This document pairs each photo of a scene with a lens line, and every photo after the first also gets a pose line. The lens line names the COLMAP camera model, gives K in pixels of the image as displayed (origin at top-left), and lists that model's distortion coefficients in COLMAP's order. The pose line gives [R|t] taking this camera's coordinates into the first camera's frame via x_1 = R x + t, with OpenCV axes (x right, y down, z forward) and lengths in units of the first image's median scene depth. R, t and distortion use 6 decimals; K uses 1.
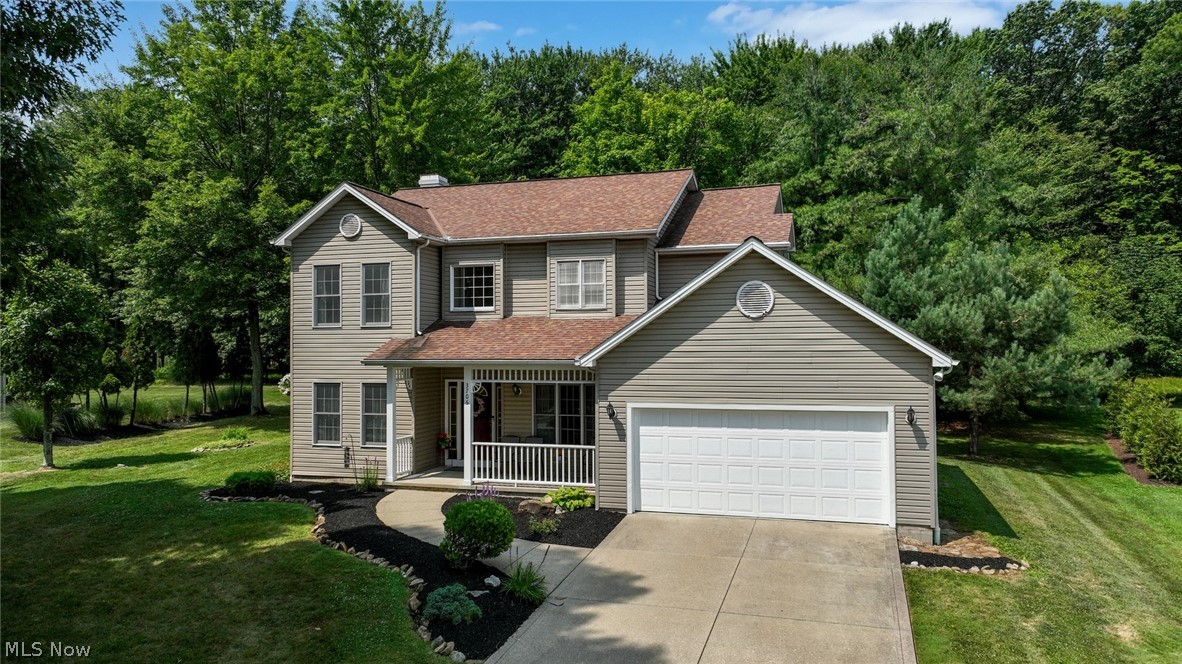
lens RADIAL K [[834.7, 0, 592.5], [0, 834.7, 333.3], [0, 0, 1]] dist [-0.007741, 0.022893]
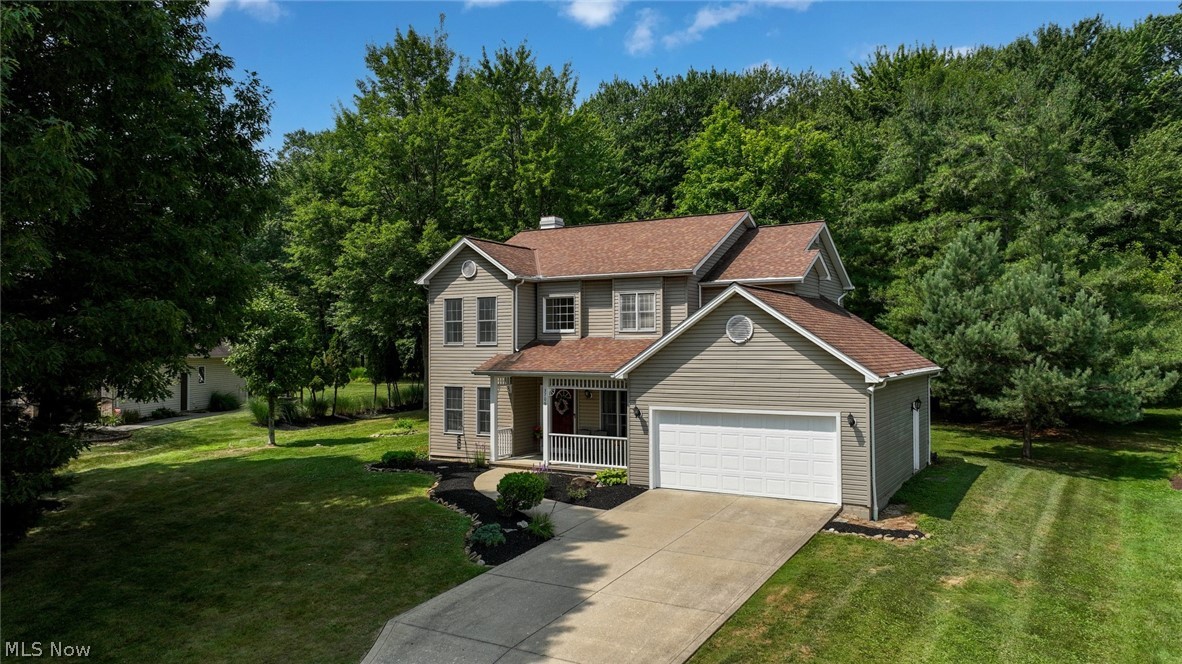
lens RADIAL K [[834.7, 0, 591.1], [0, 834.7, 333.2], [0, 0, 1]] dist [-0.007741, 0.022893]
pose [[0.974040, -0.002602, -0.226360, 0.168717], [0.003016, 0.999994, 0.001481, -0.023531], [0.226354, -0.002125, 0.974043, -0.213120]]
